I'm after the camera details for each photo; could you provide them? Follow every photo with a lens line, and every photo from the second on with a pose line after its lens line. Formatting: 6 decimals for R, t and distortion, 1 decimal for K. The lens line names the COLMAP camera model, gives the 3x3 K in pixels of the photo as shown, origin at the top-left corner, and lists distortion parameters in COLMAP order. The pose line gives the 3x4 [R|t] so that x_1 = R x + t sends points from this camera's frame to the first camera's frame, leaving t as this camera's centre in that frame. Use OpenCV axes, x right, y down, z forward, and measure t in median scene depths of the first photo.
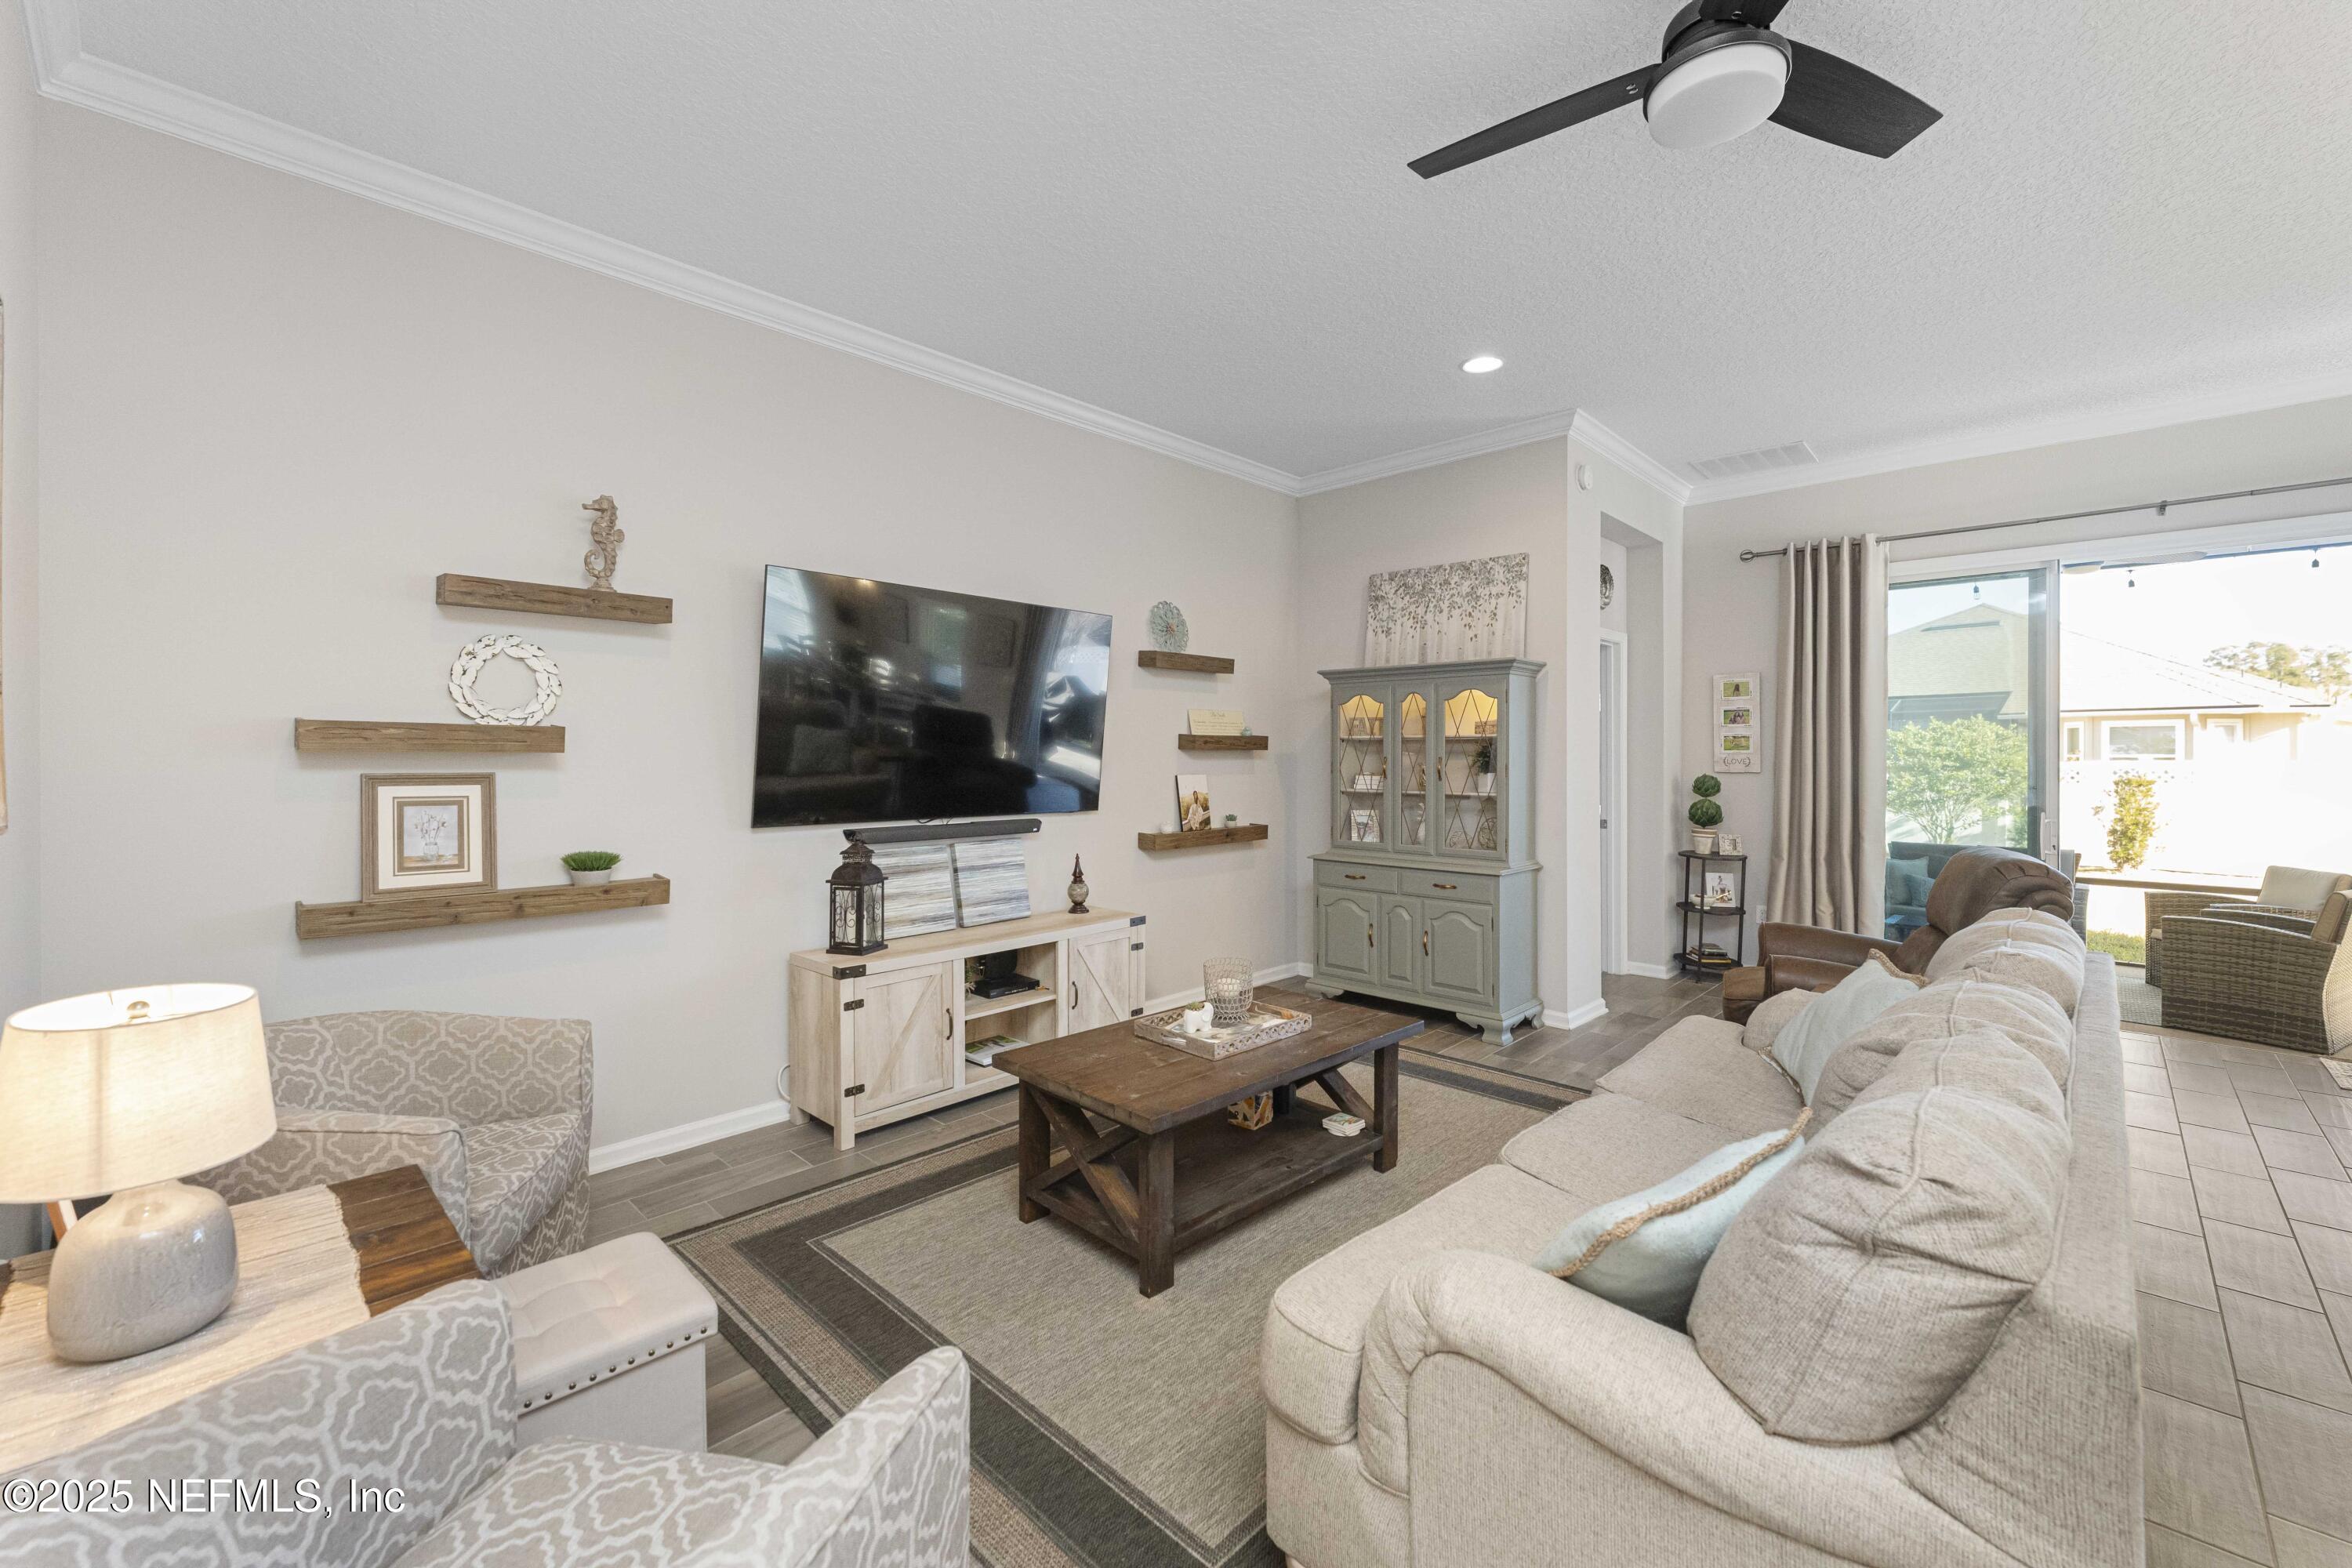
lens RADIAL K [[951.0, 0, 1128.8], [0, 951.0, 774.5], [0, 0, 1]] dist [-0.003739, 0.001297]
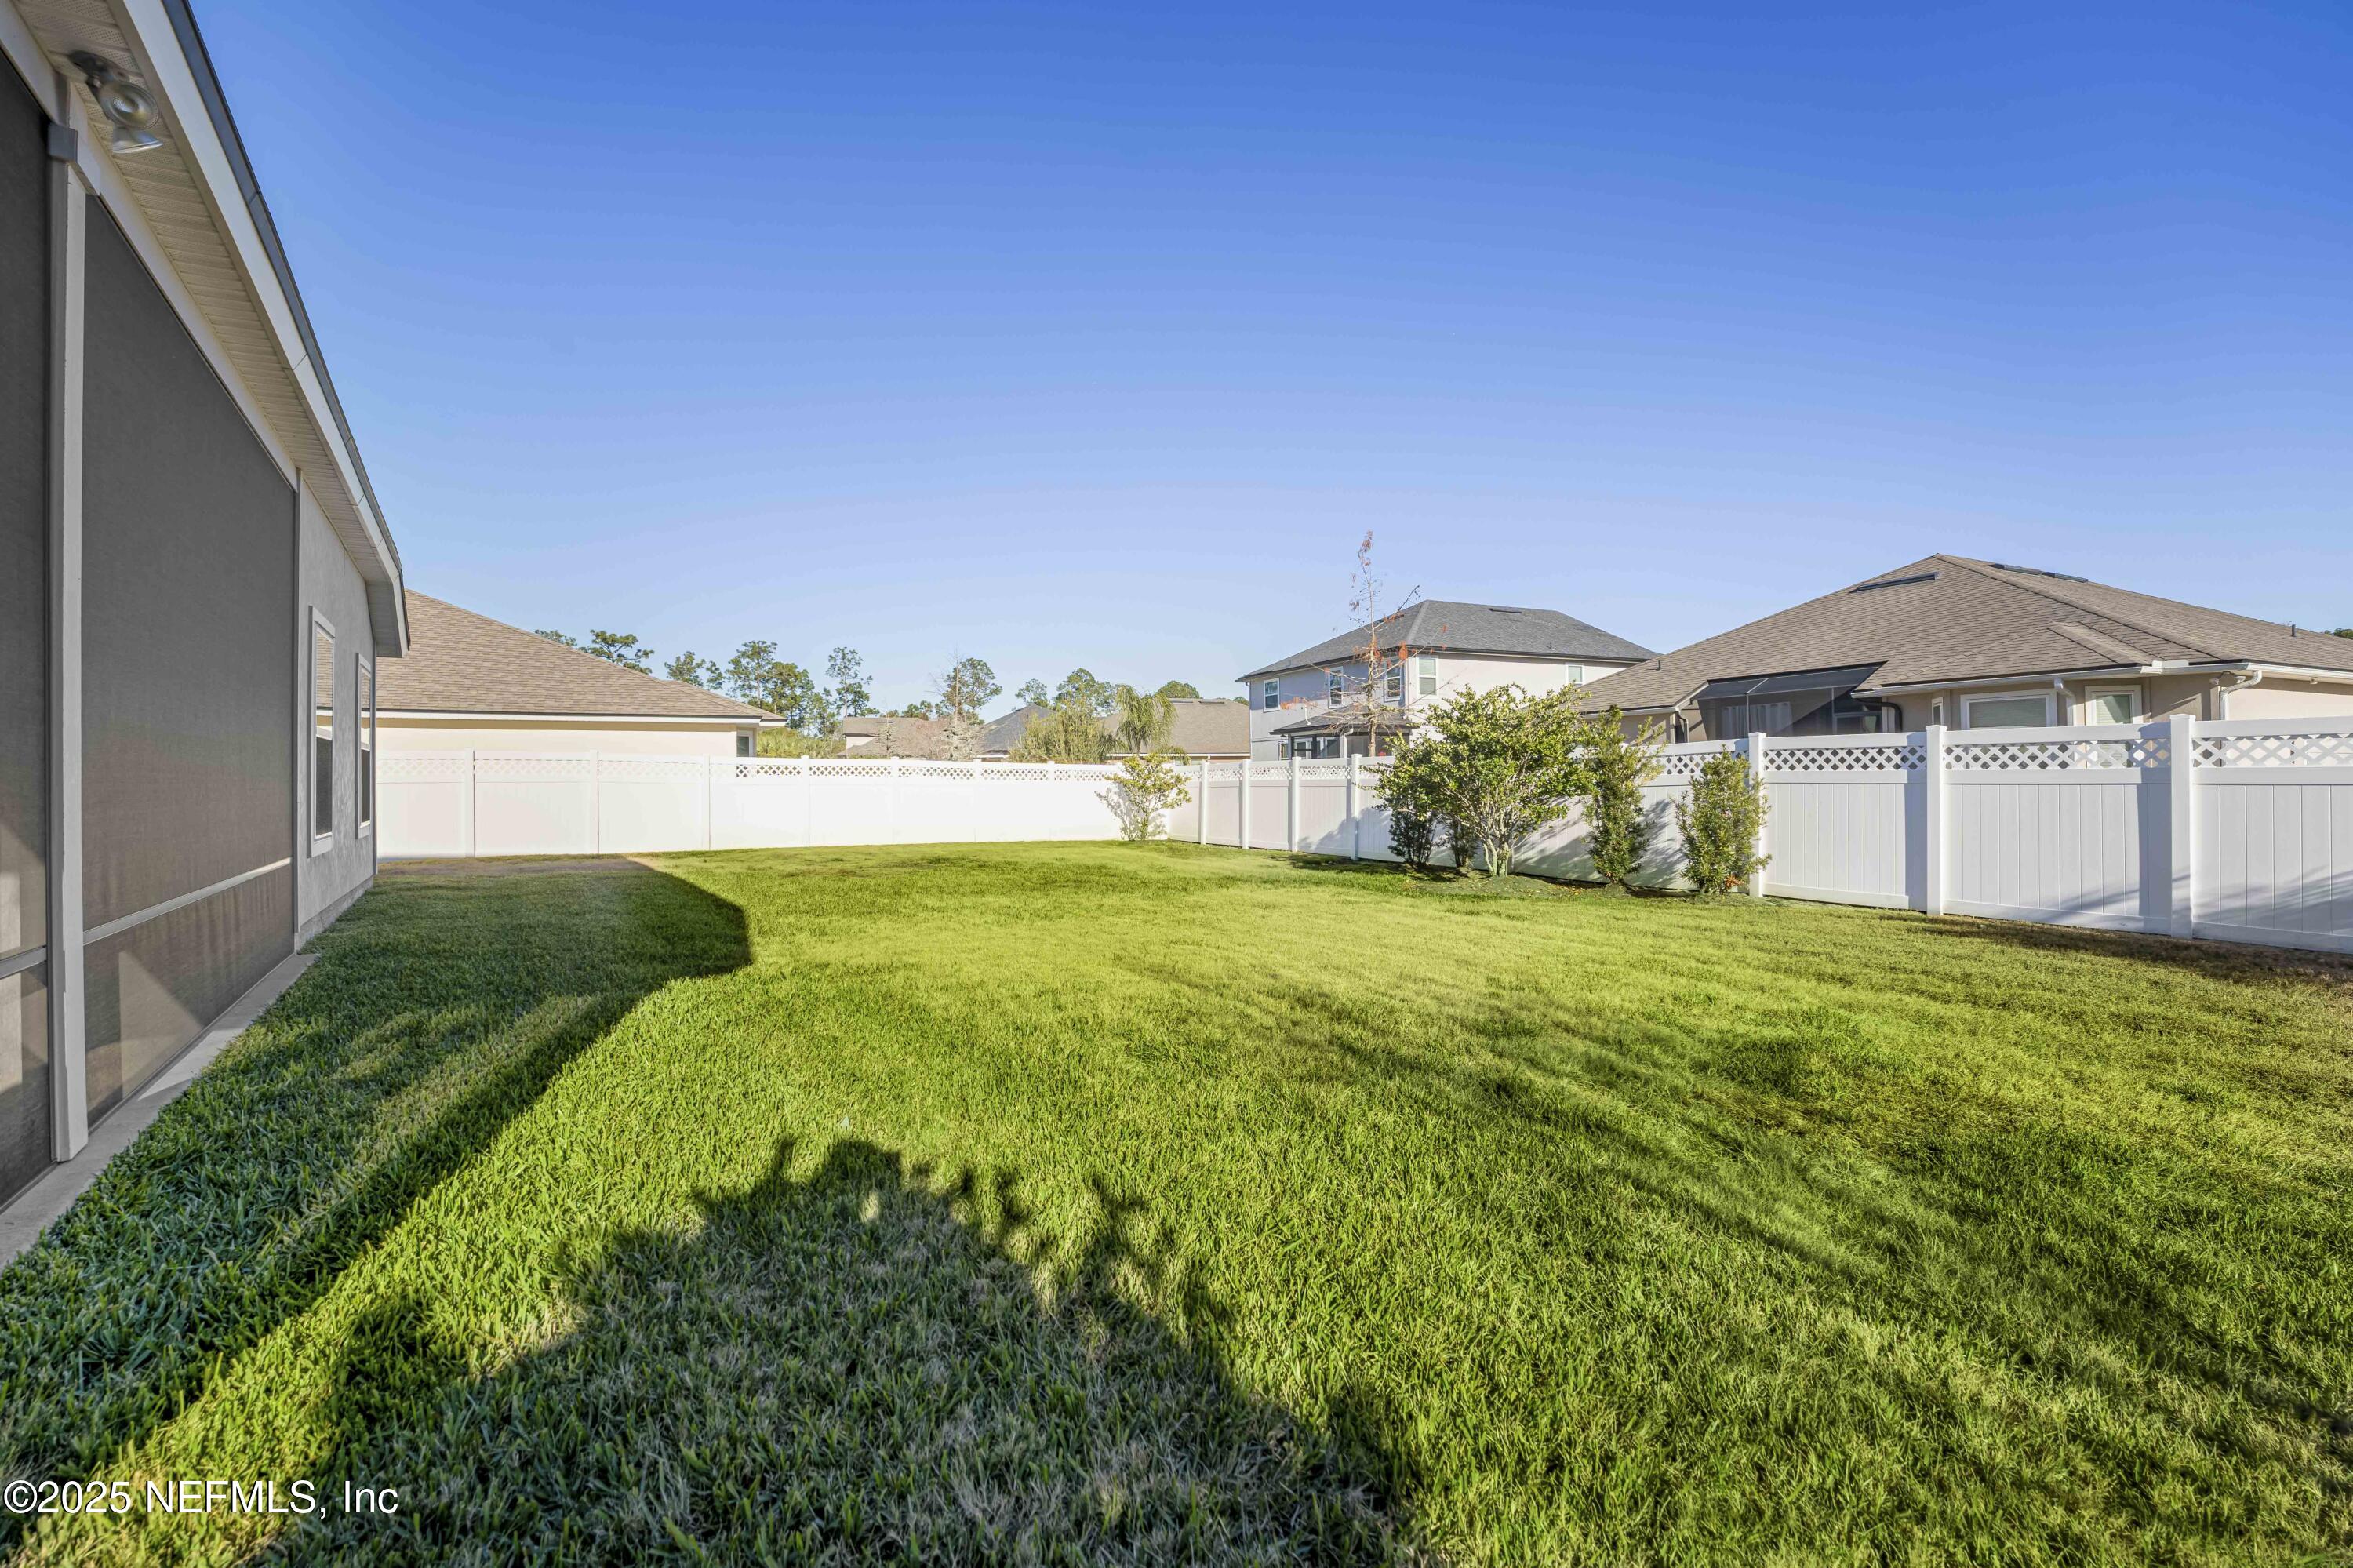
lens RADIAL K [[951.5, 0, 1192.6], [0, 951.5, 764.9], [0, 0, 1]] dist [-0.003739, 0.001297]
pose [[0.984044, -0.011527, -0.177553, 0.770309], [0.005846, 0.999455, -0.032488, 0.024736], [0.177831, 0.030932, 0.983575, 0.235736]]
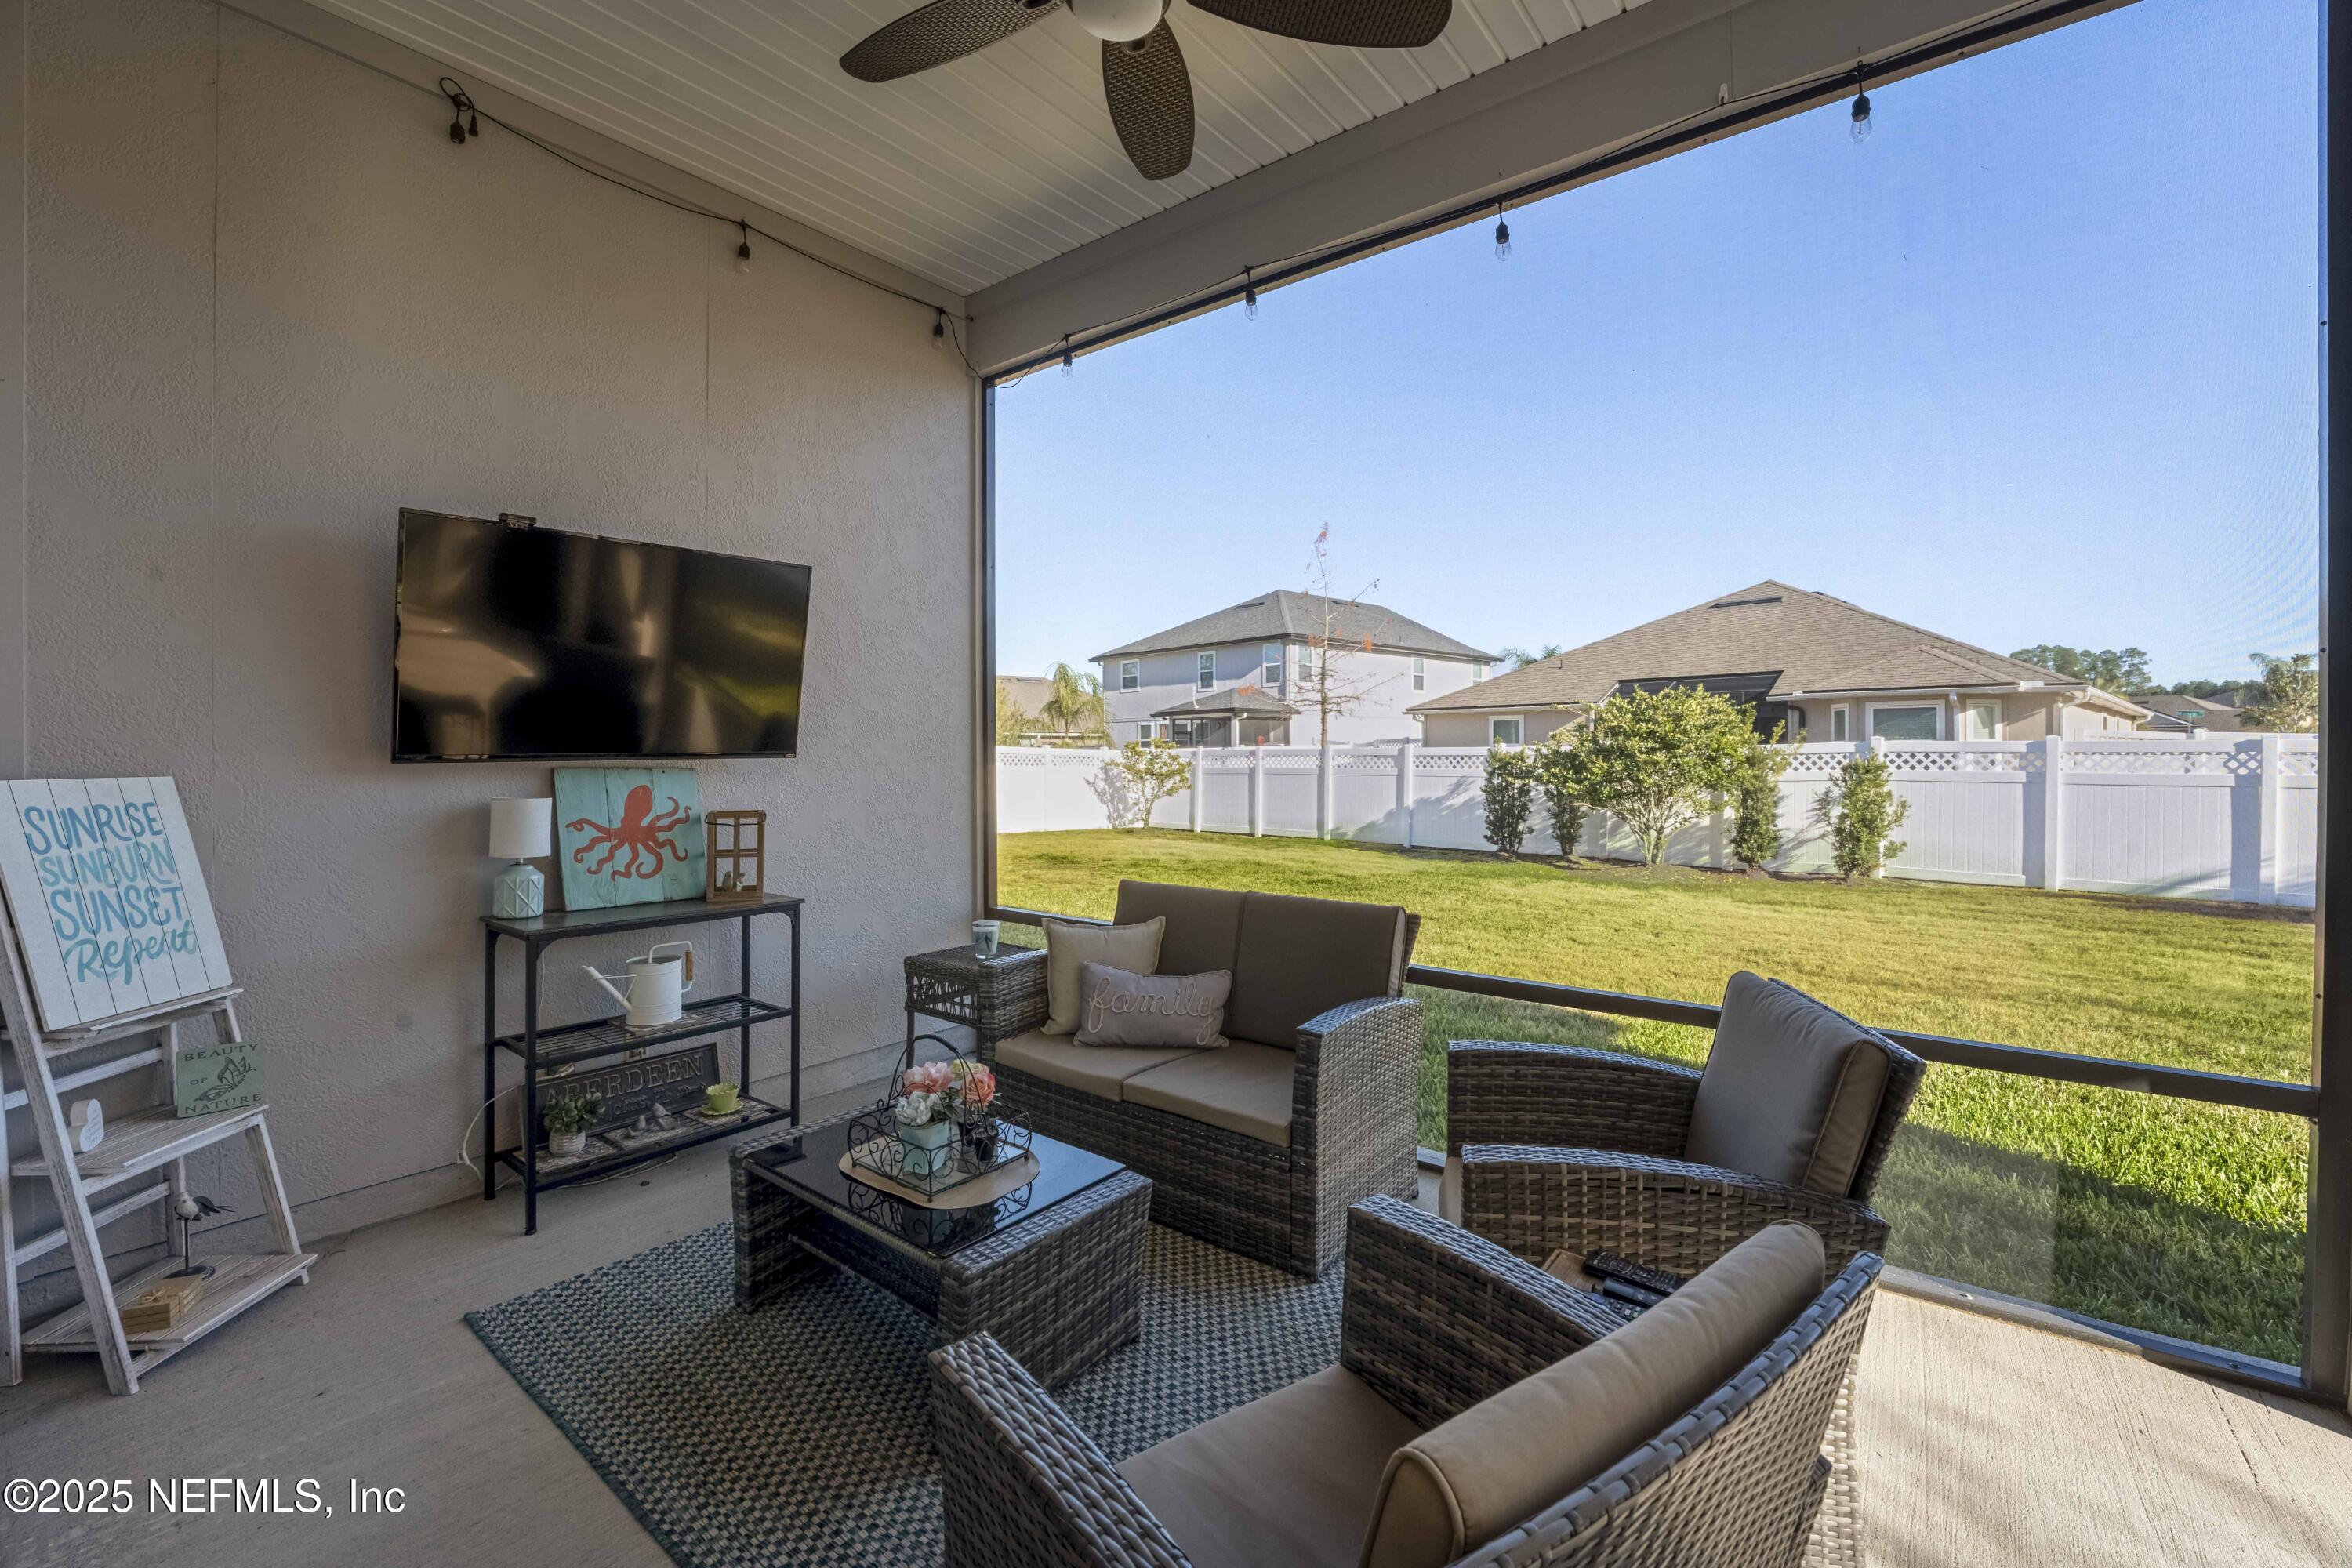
lens RADIAL K [[951.0, 0, 1164.4], [0, 951.0, 755.7], [0, 0, 1]] dist [-0.003739, 0.001297]
pose [[0.994067, 0.000558, 0.108772, 0.376853], [0.001268, 0.999859, -0.016715, 0.010090], [-0.108766, 0.016754, 0.993926, 0.259970]]
